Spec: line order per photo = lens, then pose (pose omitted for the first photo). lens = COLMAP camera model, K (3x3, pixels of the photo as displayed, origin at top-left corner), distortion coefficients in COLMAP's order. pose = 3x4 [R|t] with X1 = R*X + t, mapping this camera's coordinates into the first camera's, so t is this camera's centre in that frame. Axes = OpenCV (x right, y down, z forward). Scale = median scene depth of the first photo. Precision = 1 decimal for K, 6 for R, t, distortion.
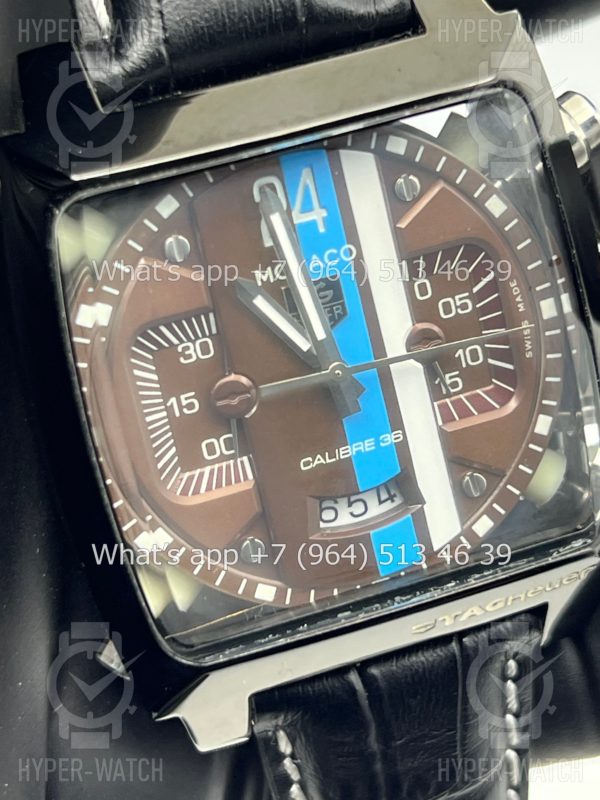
lens RADIAL K [[1827.1, 0, 300.0], [0, 1827.1, 400.0], [0, 0, 1]] dist [0.228212, -0.406140]
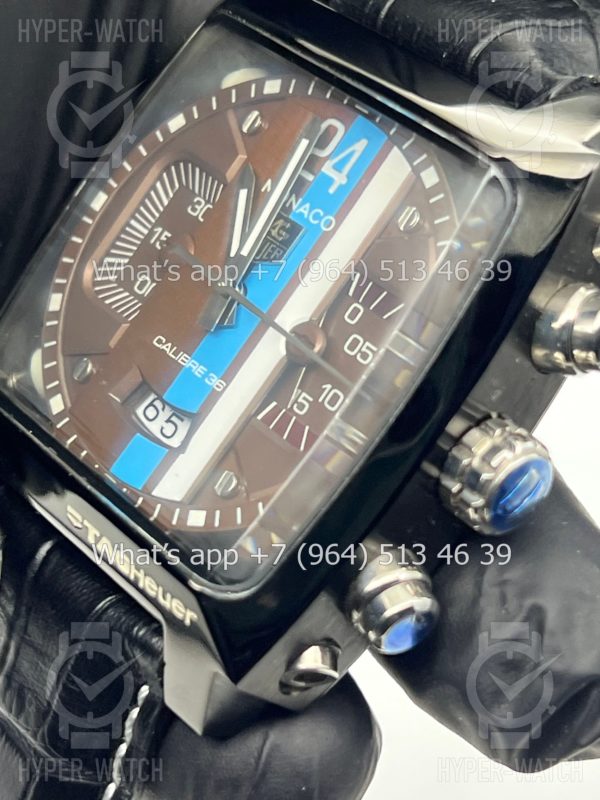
lens RADIAL K [[1827.1, 0, 300.0], [0, 1827.1, 400.0], [0, 0, 1]] dist [0.228212, -0.406140]
pose [[0.371830, 0.566125, -0.735693, 0.802268], [-0.792207, 0.606628, 0.066415, -0.075357], [0.483891, 0.558126, 0.674051, 0.366089]]
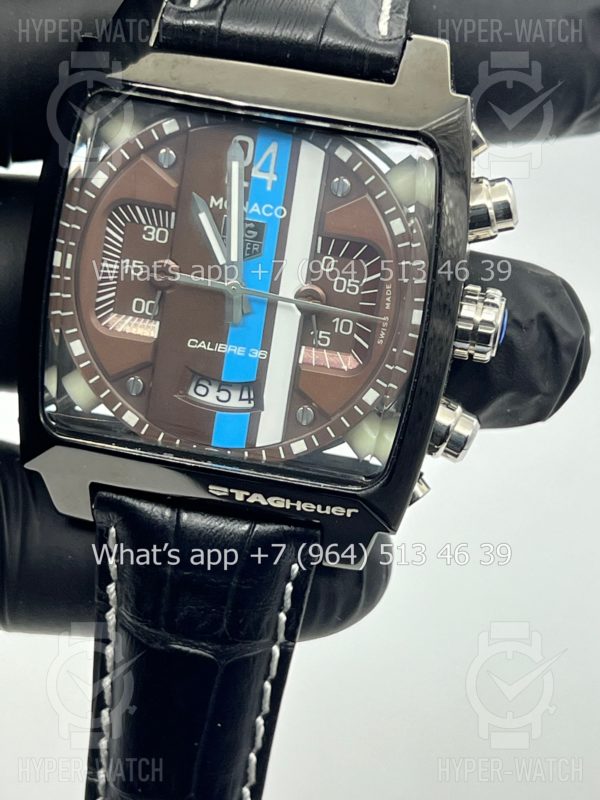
lens RADIAL K [[1827.1, 0, 300.0], [0, 1827.1, 400.0], [0, 0, 1]] dist [0.228212, -0.406140]
pose [[0.862199, 0.411774, -0.295050, 0.490154], [-0.428067, 0.903689, 0.010292, 0.024676], [0.270871, 0.117428, 0.955426, -0.272881]]
